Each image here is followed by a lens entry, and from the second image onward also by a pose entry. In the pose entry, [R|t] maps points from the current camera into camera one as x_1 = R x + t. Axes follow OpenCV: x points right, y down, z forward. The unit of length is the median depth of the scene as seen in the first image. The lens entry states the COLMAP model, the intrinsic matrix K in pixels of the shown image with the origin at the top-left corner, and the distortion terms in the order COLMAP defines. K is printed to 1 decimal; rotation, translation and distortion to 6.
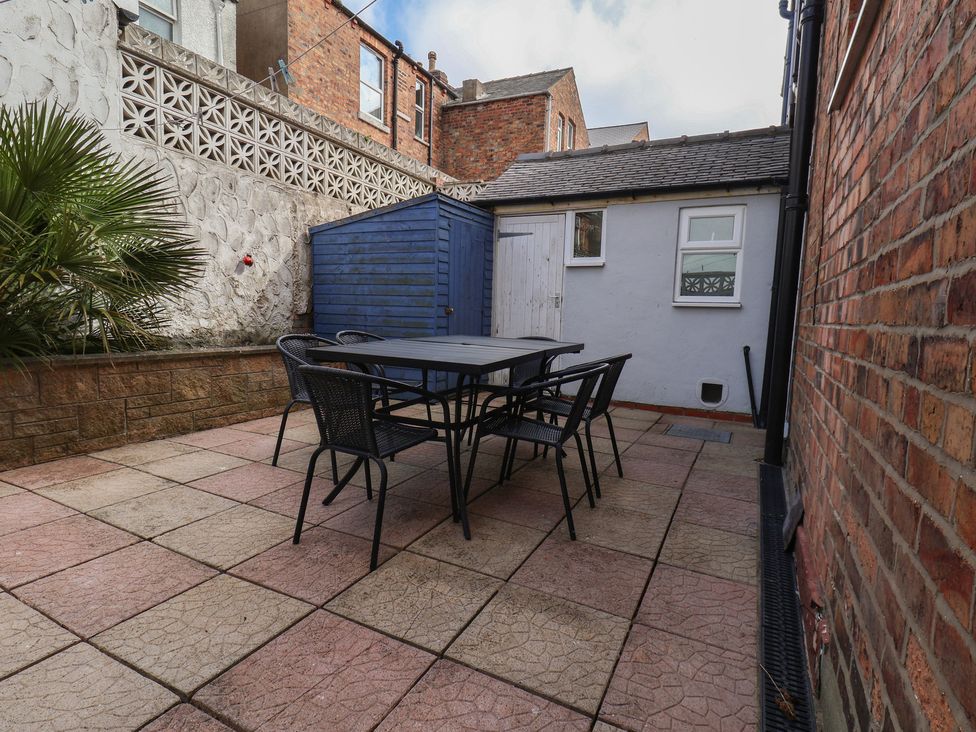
lens RADIAL K [[517.5, 0, 485.9], [0, 517.5, 370.8], [0, 0, 1]] dist [-0.002650, -0.001104]
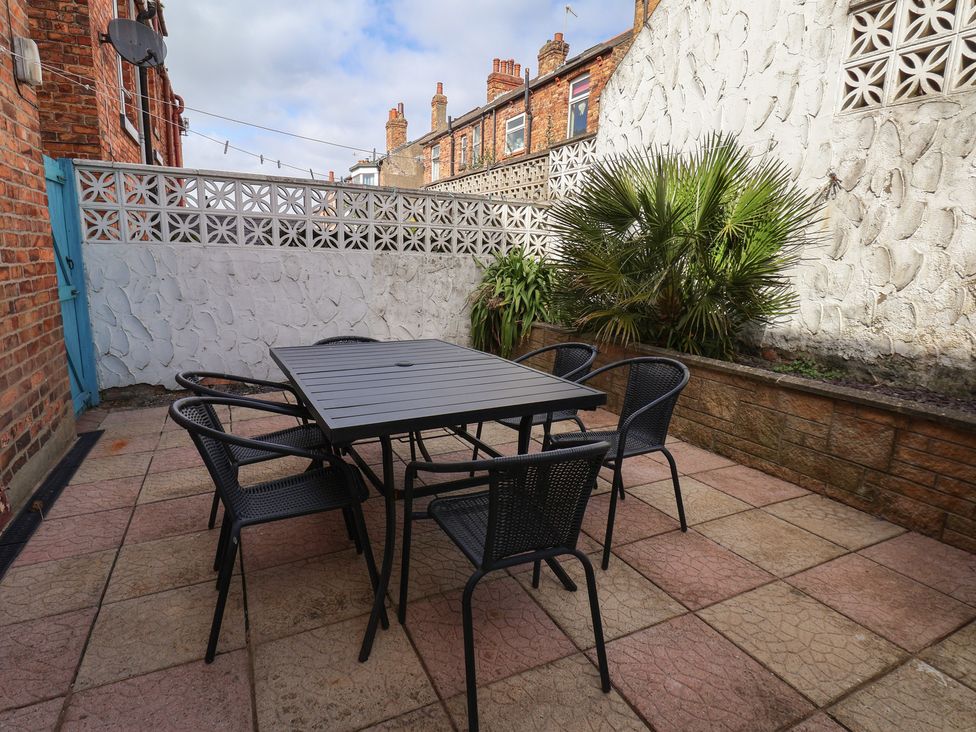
lens RADIAL K [[517.5, 0, 485.9], [0, 517.5, 370.8], [0, 0, 1]] dist [-0.002650, -0.001104]
pose [[-0.584623, 0.114476, -0.803189, 0.594644], [-0.140469, 0.960761, 0.239178, -0.279756], [0.799053, 0.252652, -0.545602, 1.768316]]
